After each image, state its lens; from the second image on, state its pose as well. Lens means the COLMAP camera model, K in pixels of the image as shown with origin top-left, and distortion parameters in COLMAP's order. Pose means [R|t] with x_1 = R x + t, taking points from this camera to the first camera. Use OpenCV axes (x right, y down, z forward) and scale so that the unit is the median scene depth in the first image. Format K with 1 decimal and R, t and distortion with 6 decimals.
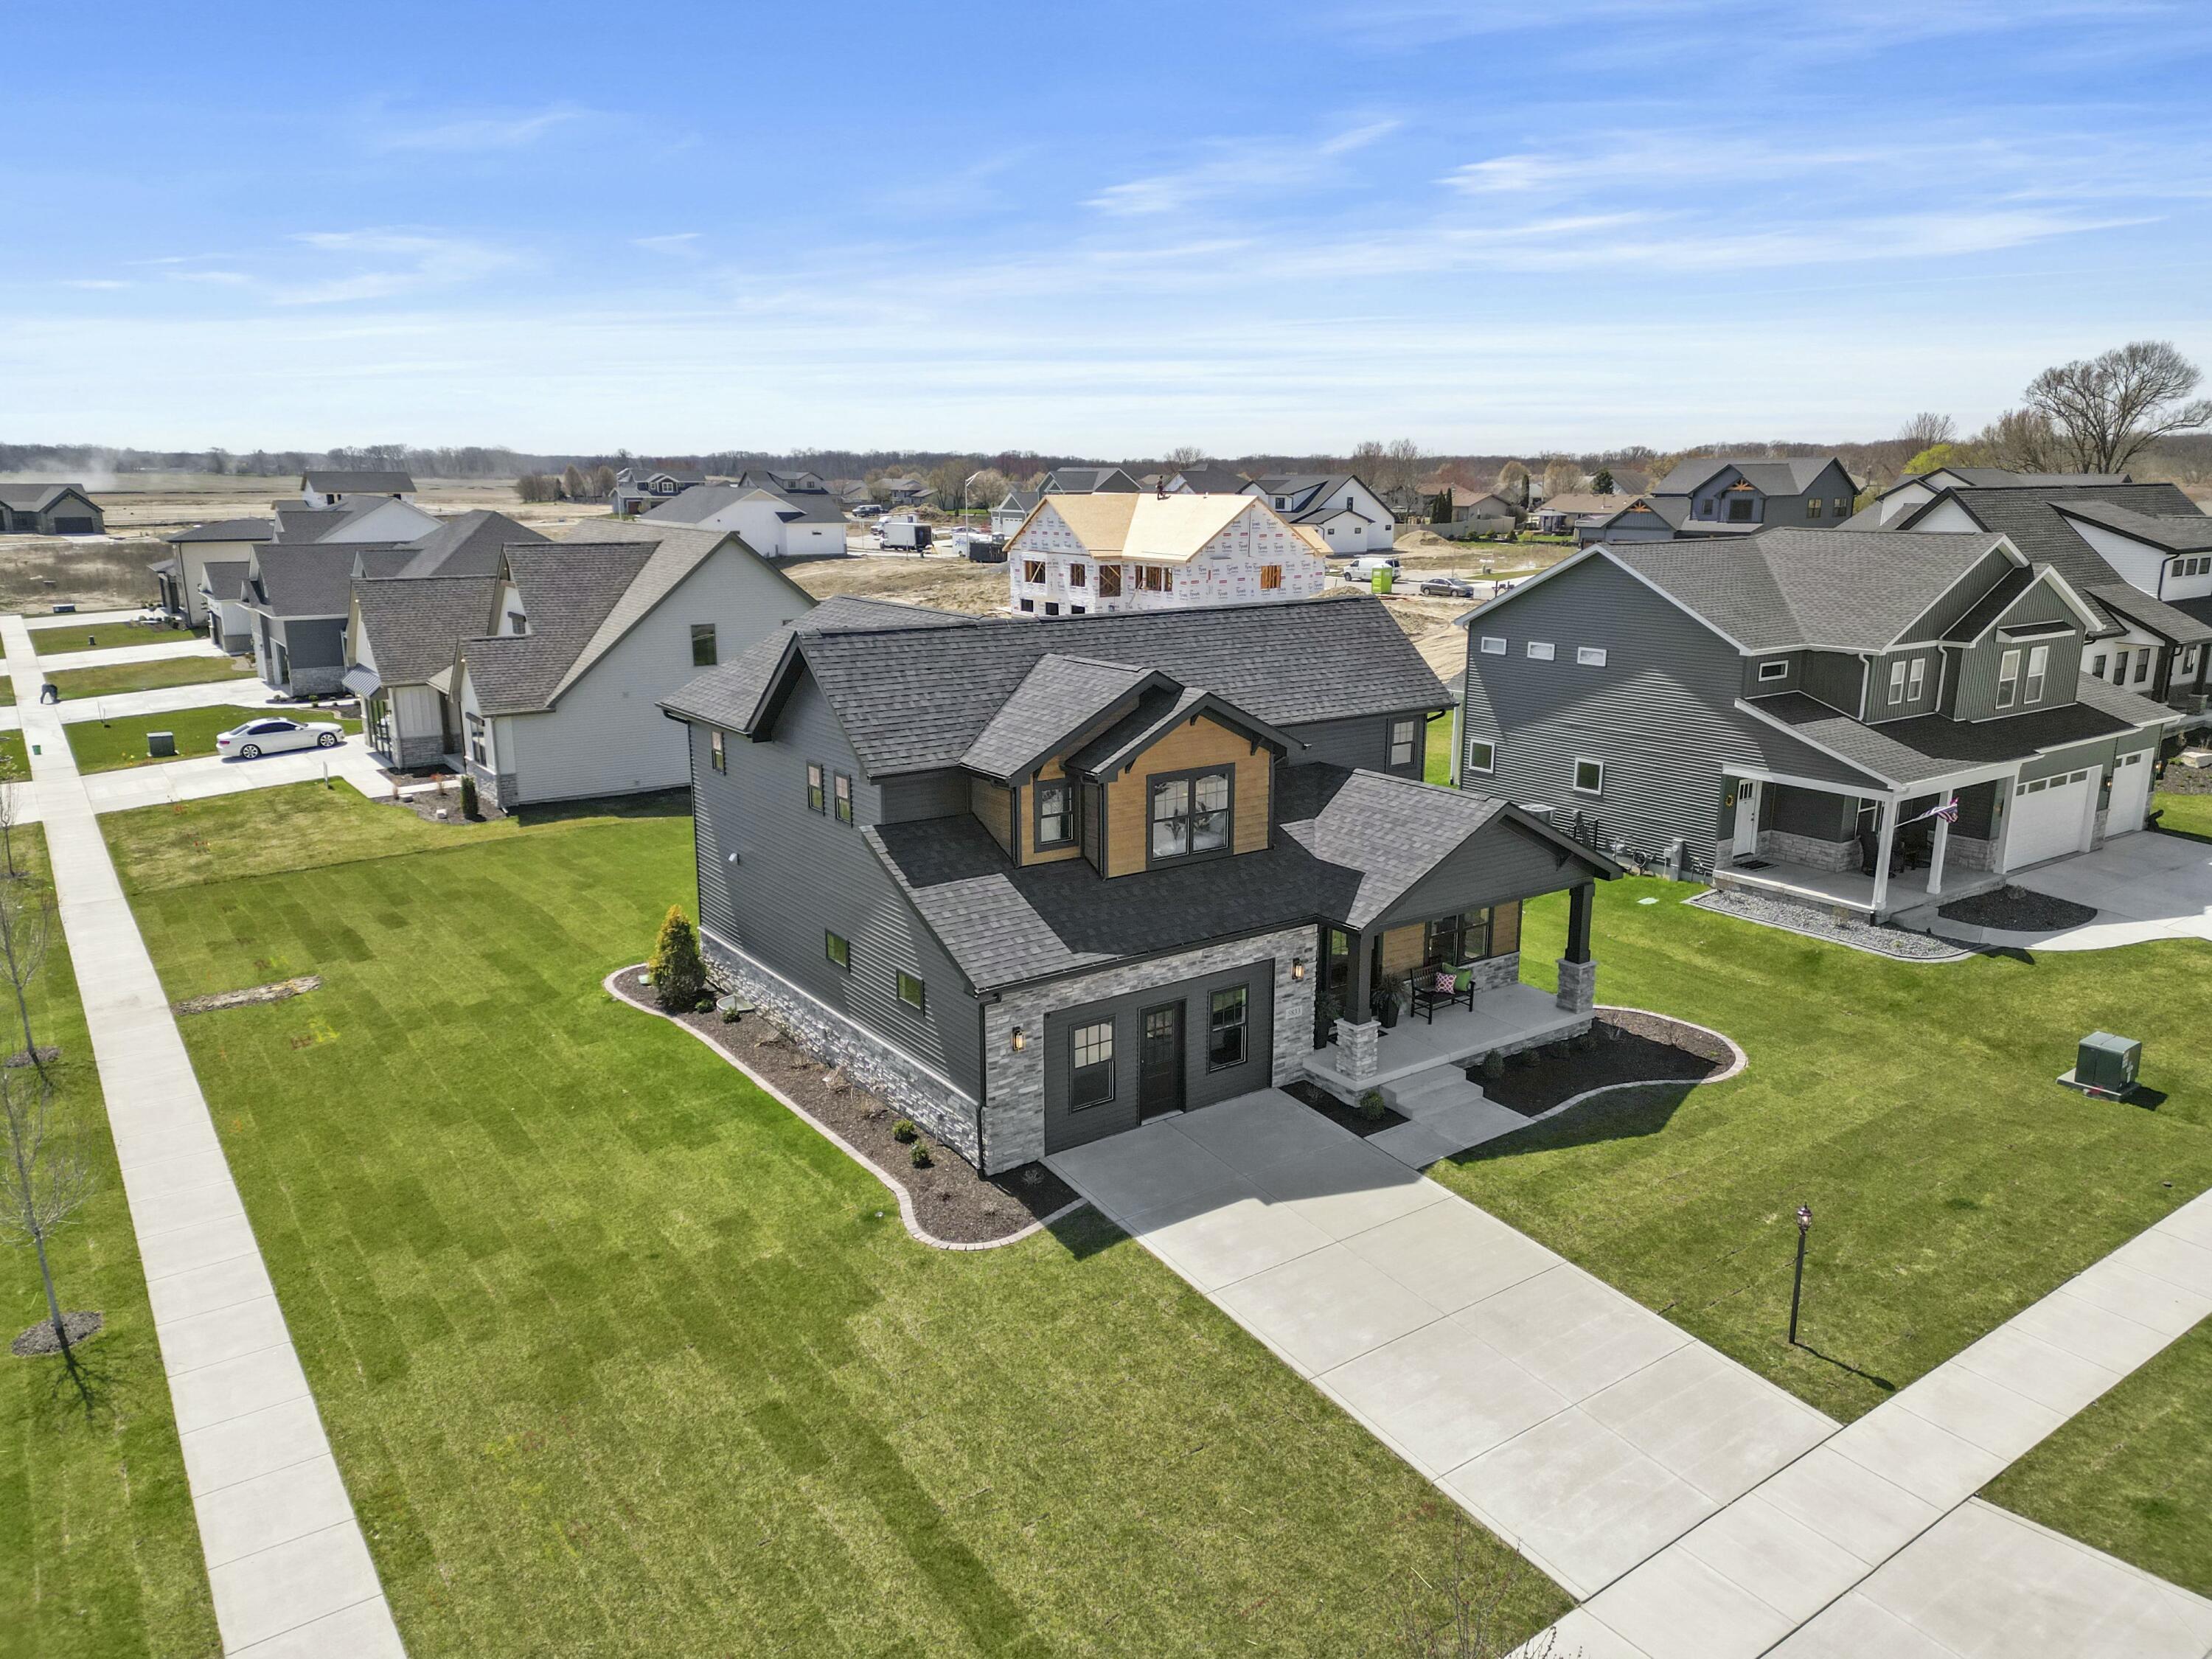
lens RADIAL K [[1539.5, 0, 1125.4], [0, 1539.5, 823.7], [0, 0, 1]] dist [0.064522, -0.059060]
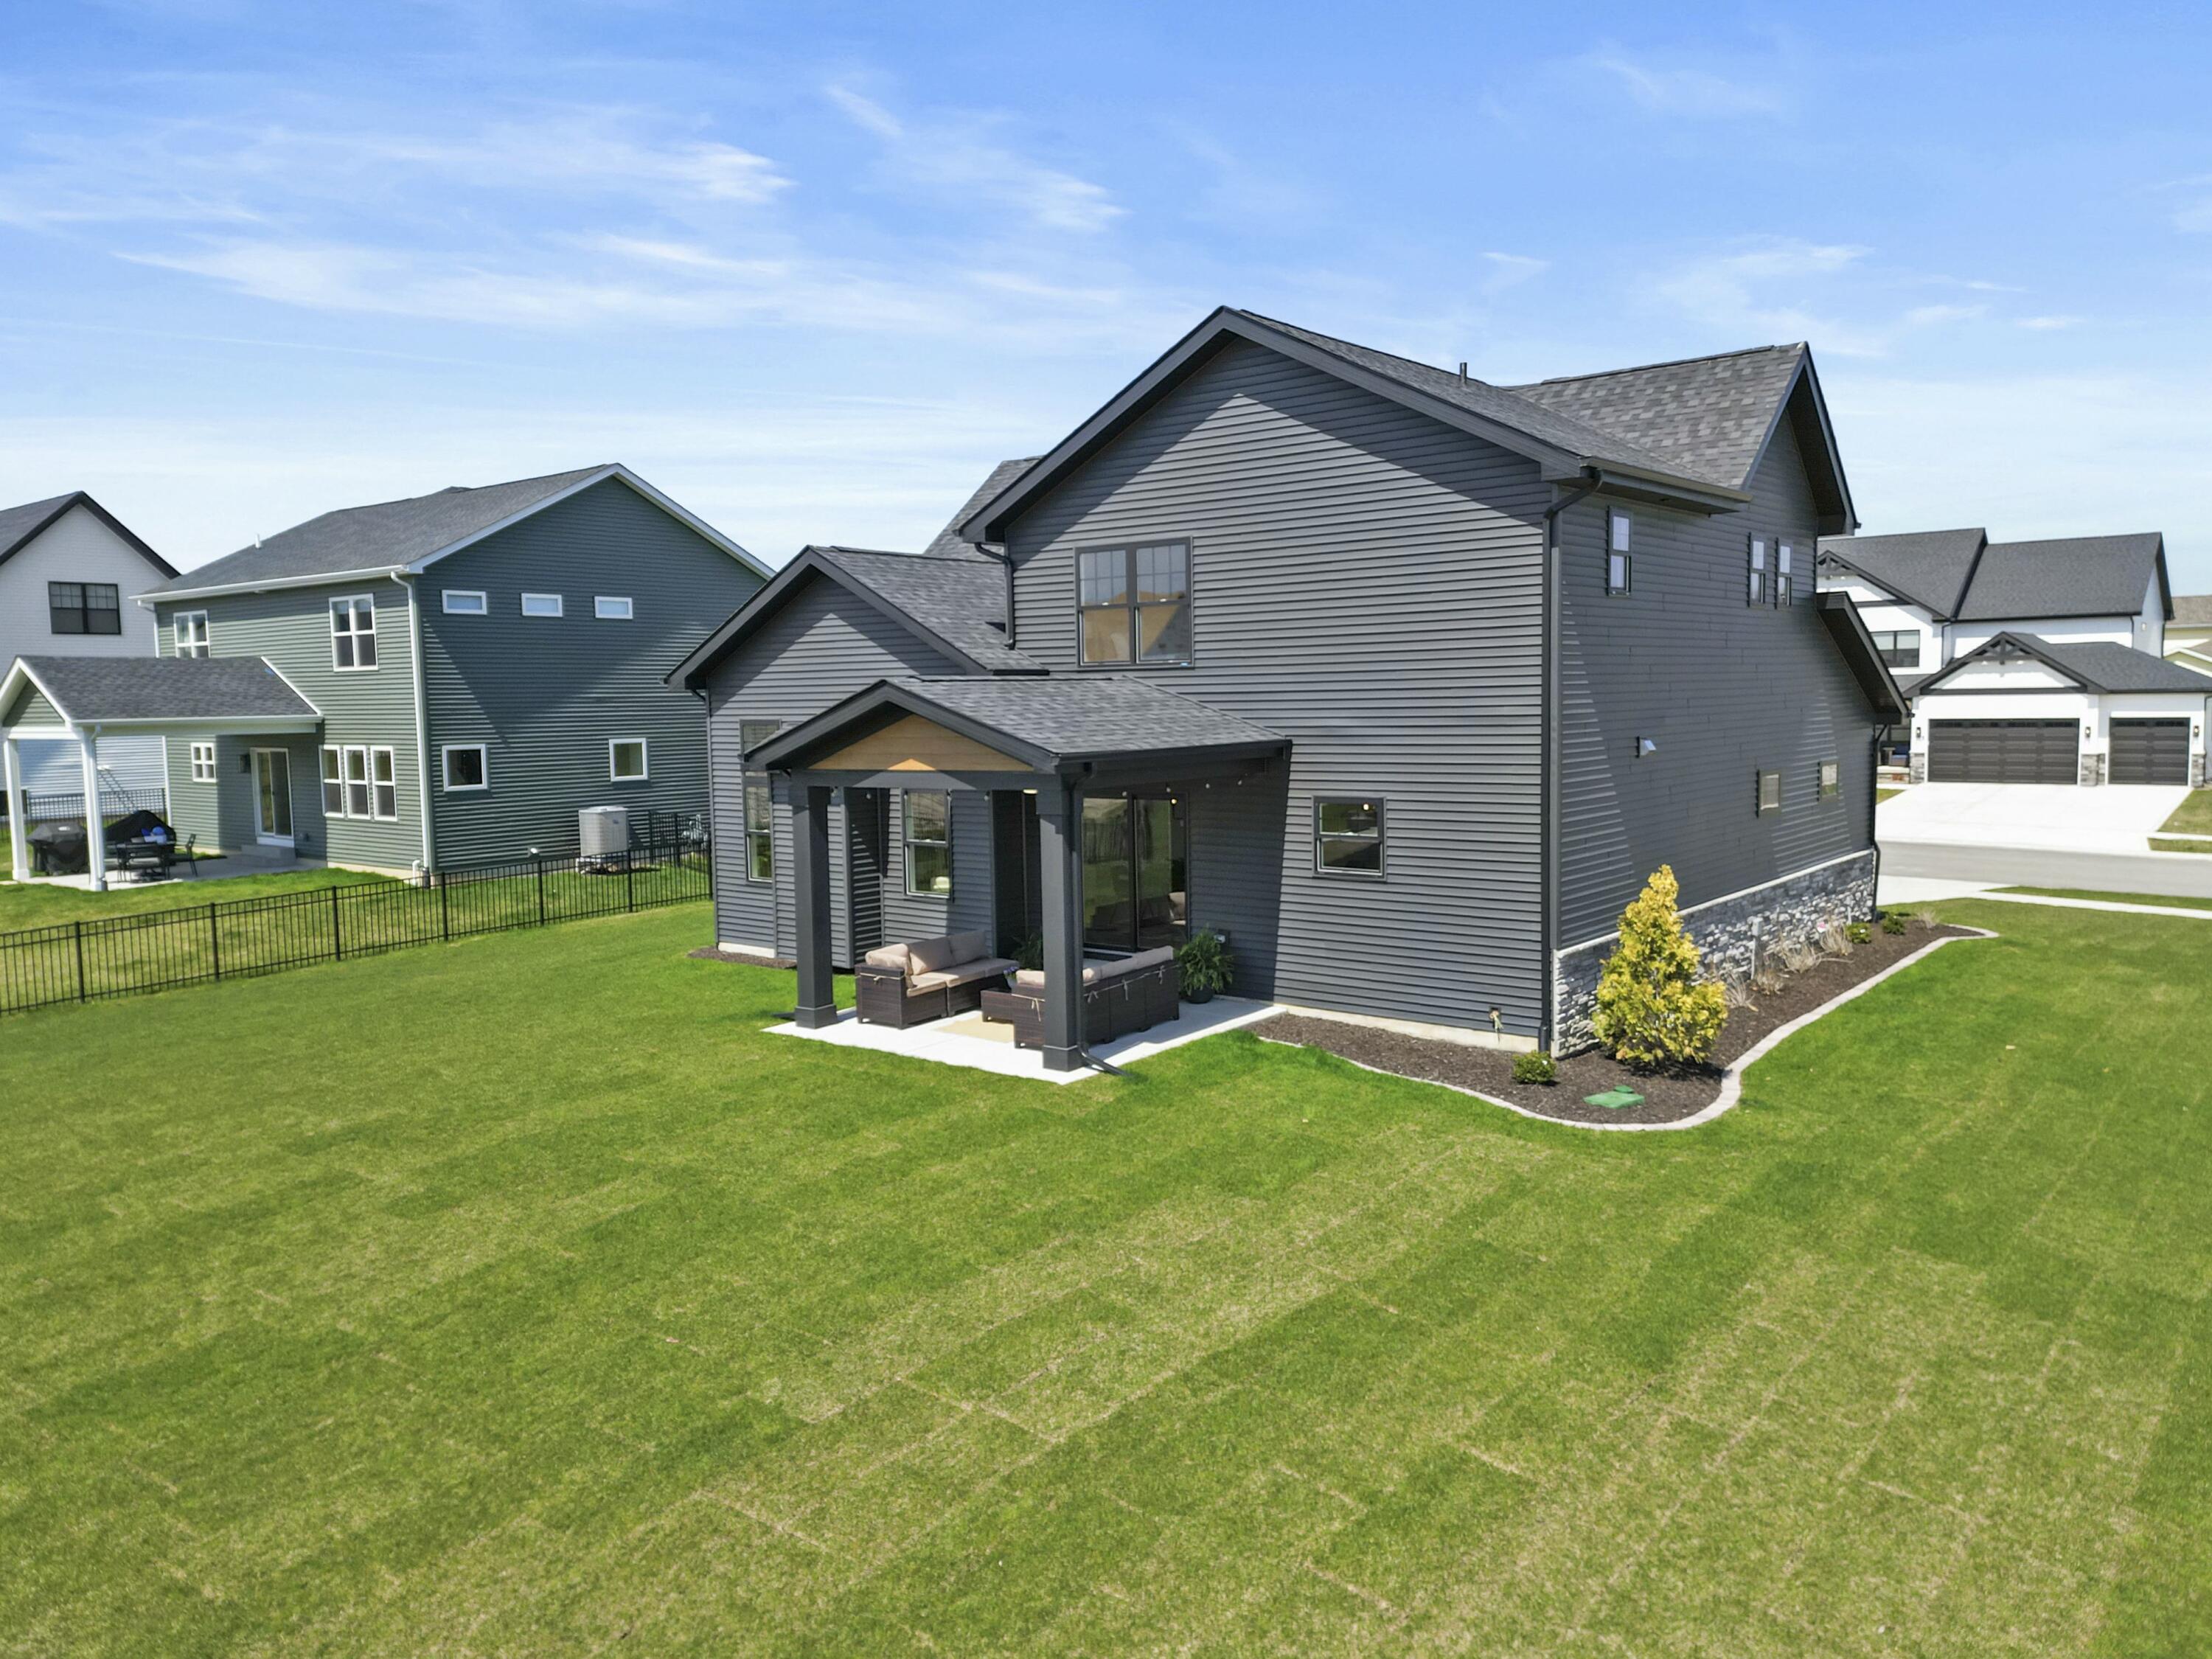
lens RADIAL K [[1602.9, 0, 1103.7], [0, 1602.9, 837.6], [0, 0, 1]] dist [0.036424, -0.012935]
pose [[-0.257160, -0.084695, 0.962650, -0.903230], [0.235936, 0.960504, 0.147534, -0.091473], [-0.937125, 0.265064, -0.227021, 1.571869]]
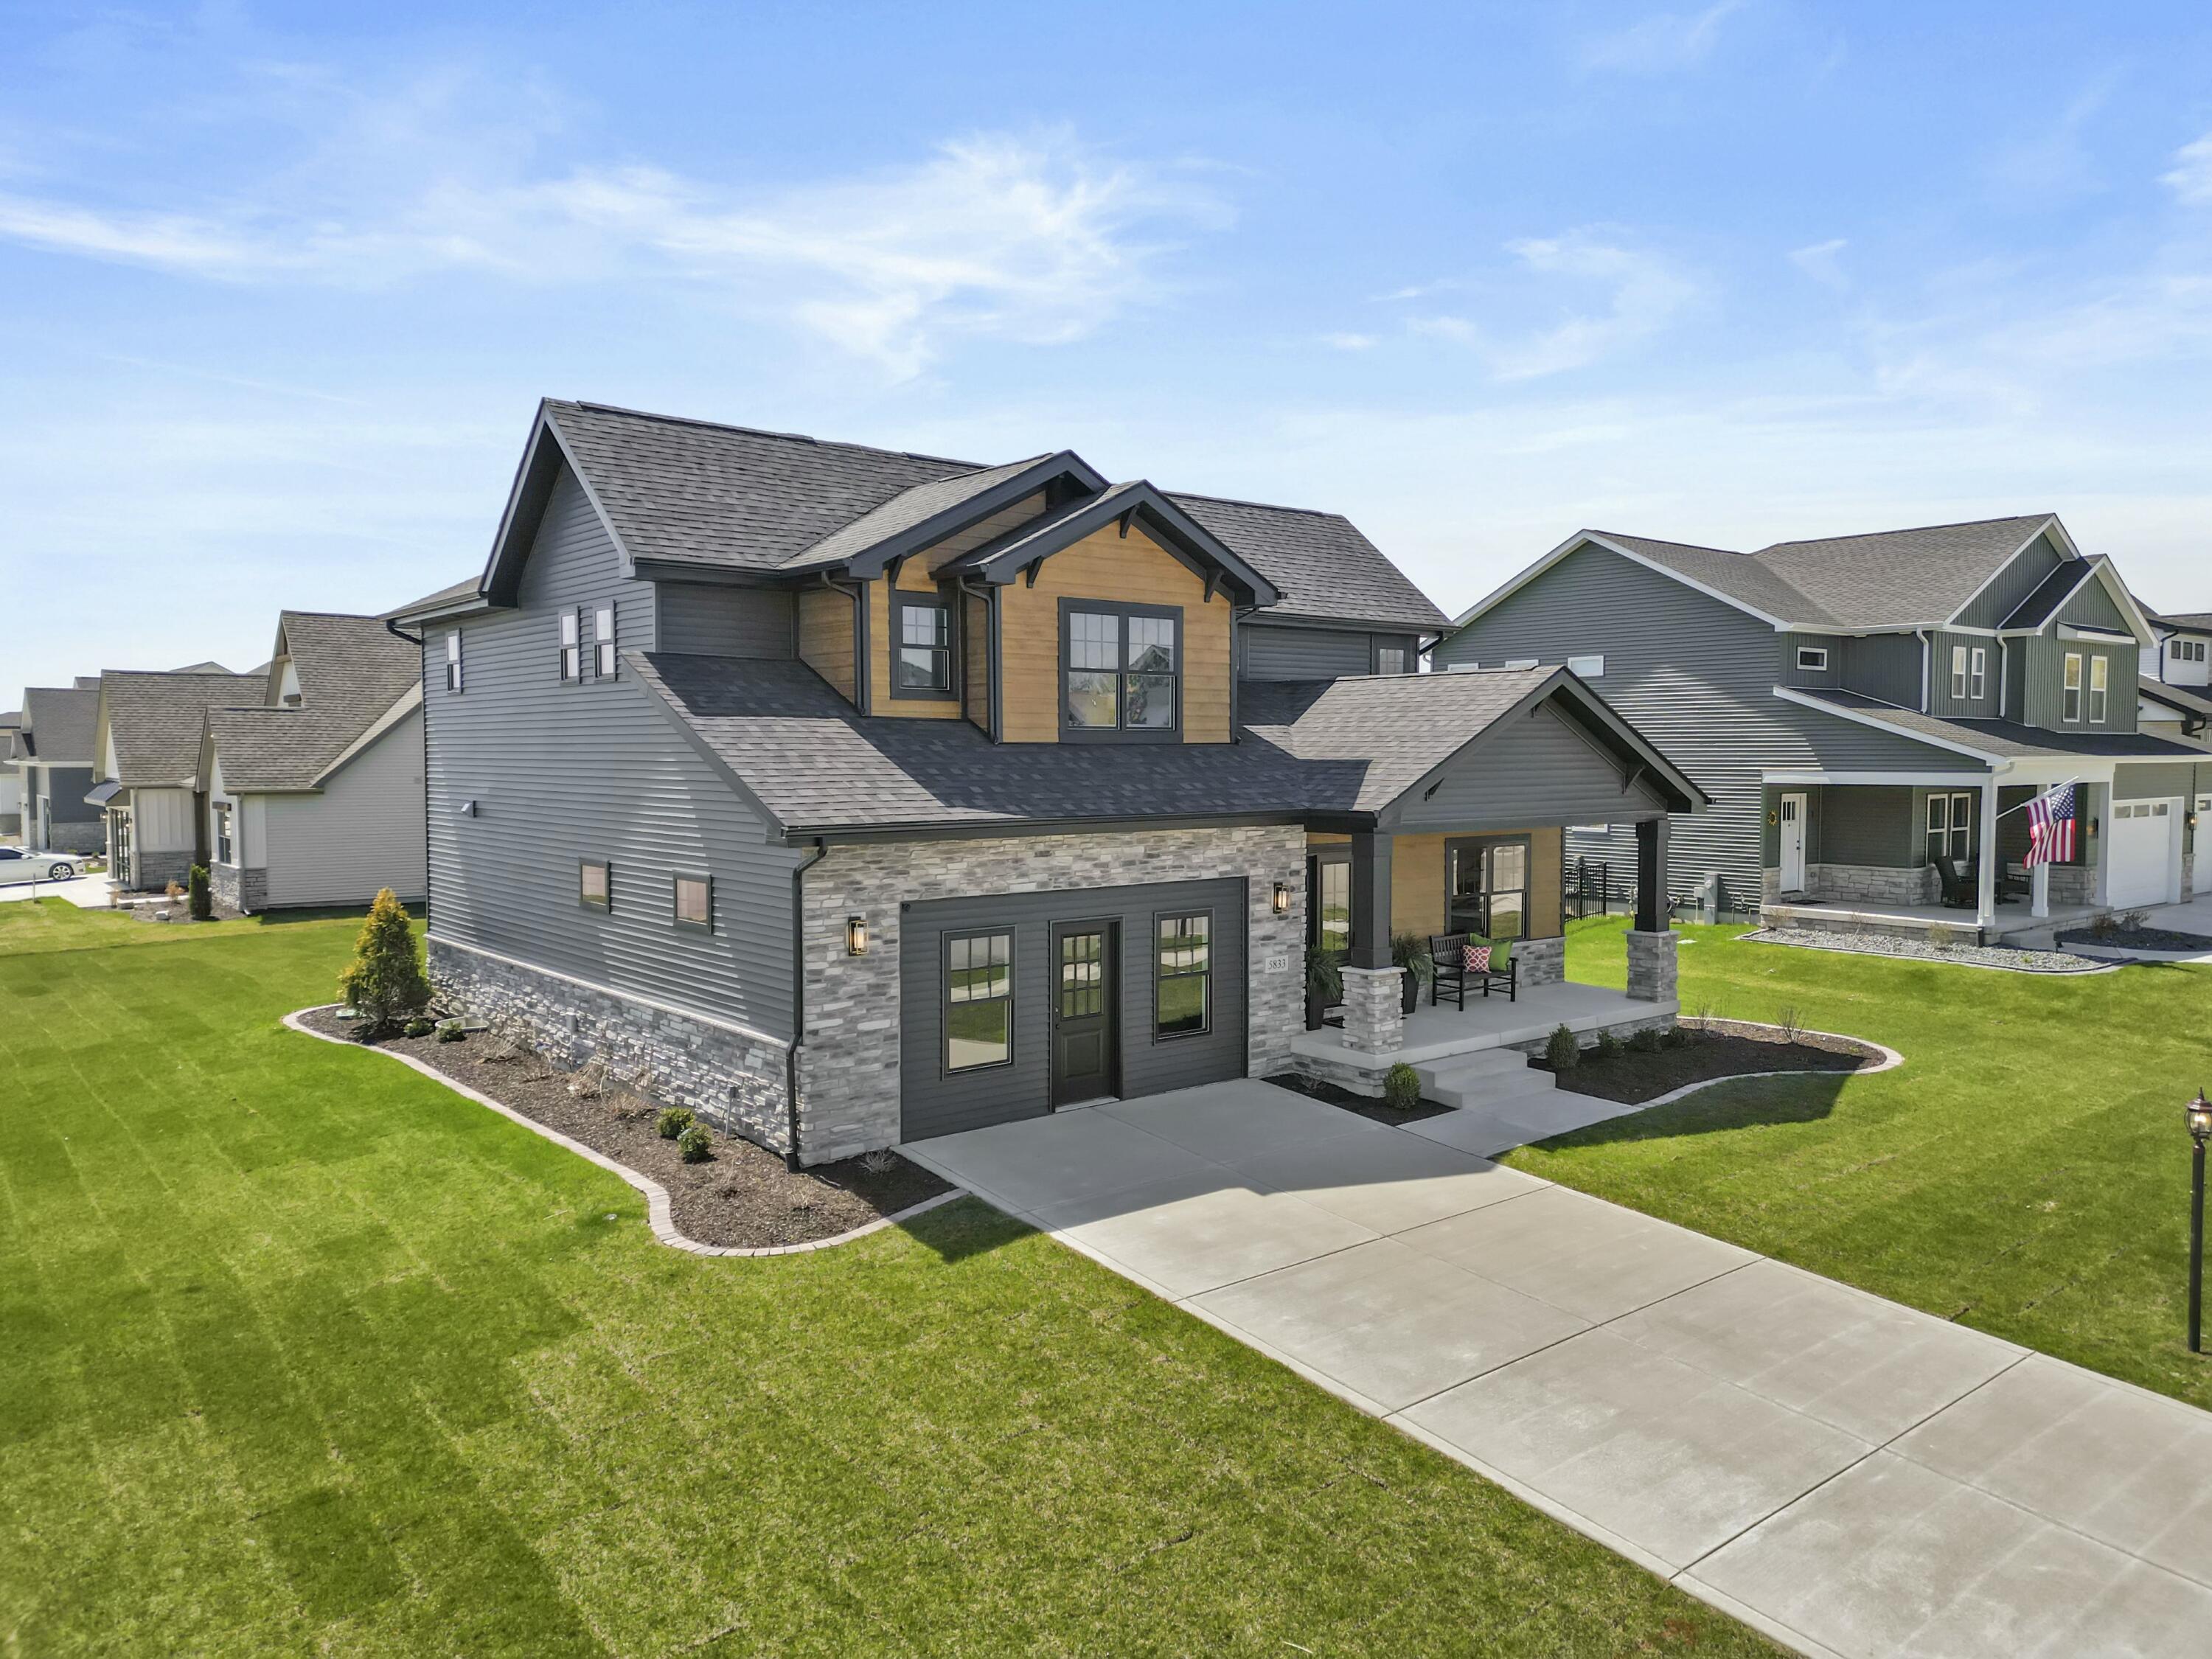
lens RADIAL K [[1539.5, 0, 1126.1], [0, 1539.5, 826.0], [0, 0, 1]] dist [0.064522, -0.059060]
pose [[0.997822, -0.005728, 0.065713, -0.001535], [0.017270, 0.984156, -0.176462, 0.190550], [-0.063661, 0.177212, 0.982112, 0.340660]]
